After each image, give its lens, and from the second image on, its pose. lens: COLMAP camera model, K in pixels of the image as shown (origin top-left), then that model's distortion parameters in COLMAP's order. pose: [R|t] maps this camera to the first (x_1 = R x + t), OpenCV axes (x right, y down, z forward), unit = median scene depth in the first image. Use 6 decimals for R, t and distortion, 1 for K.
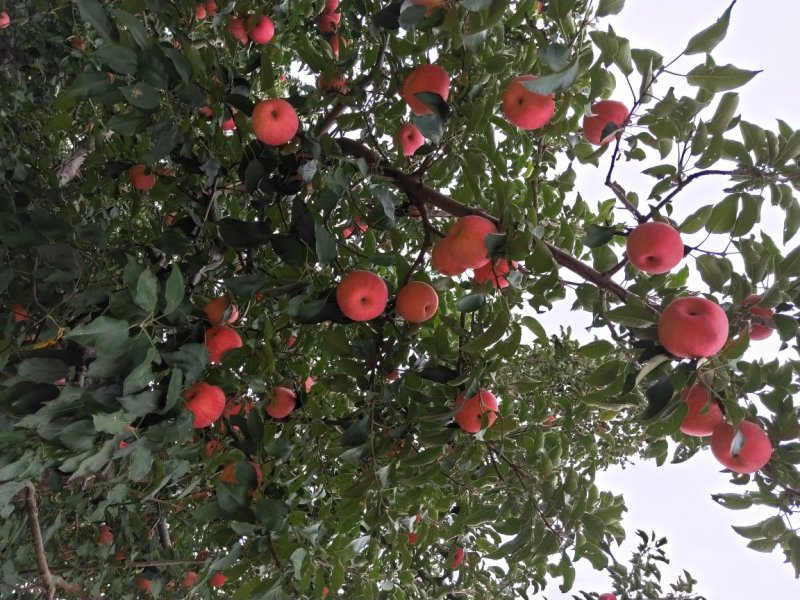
lens RADIAL K [[601.6, 0, 400.0], [0, 601.6, 300.0], [0, 0, 1]] dist [0.048234, -0.046289]
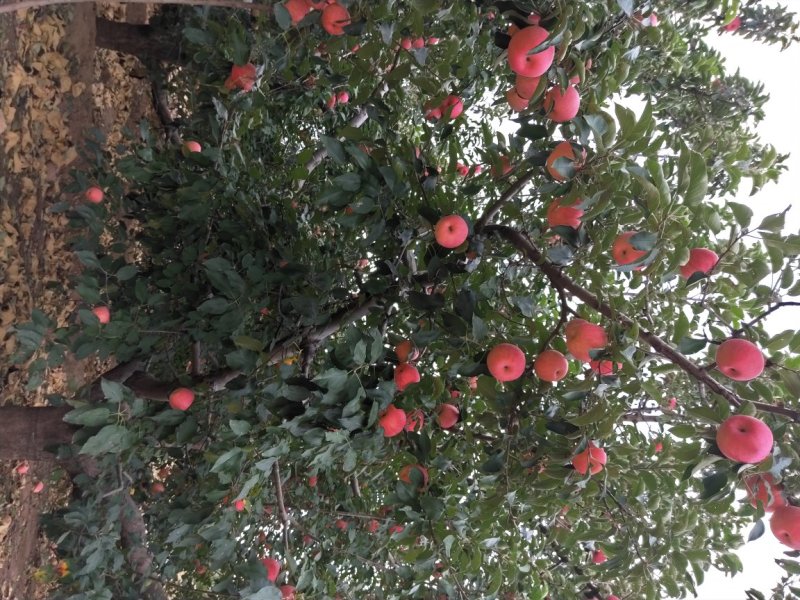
lens RADIAL K [[601.6, 0, 400.0], [0, 601.6, 300.0], [0, 0, 1]] dist [0.048234, -0.046289]
pose [[0.951760, 0.072477, -0.298160, 0.105912], [-0.053973, 0.996097, 0.069845, -0.231870], [0.302058, -0.050384, 0.951957, -0.358723]]
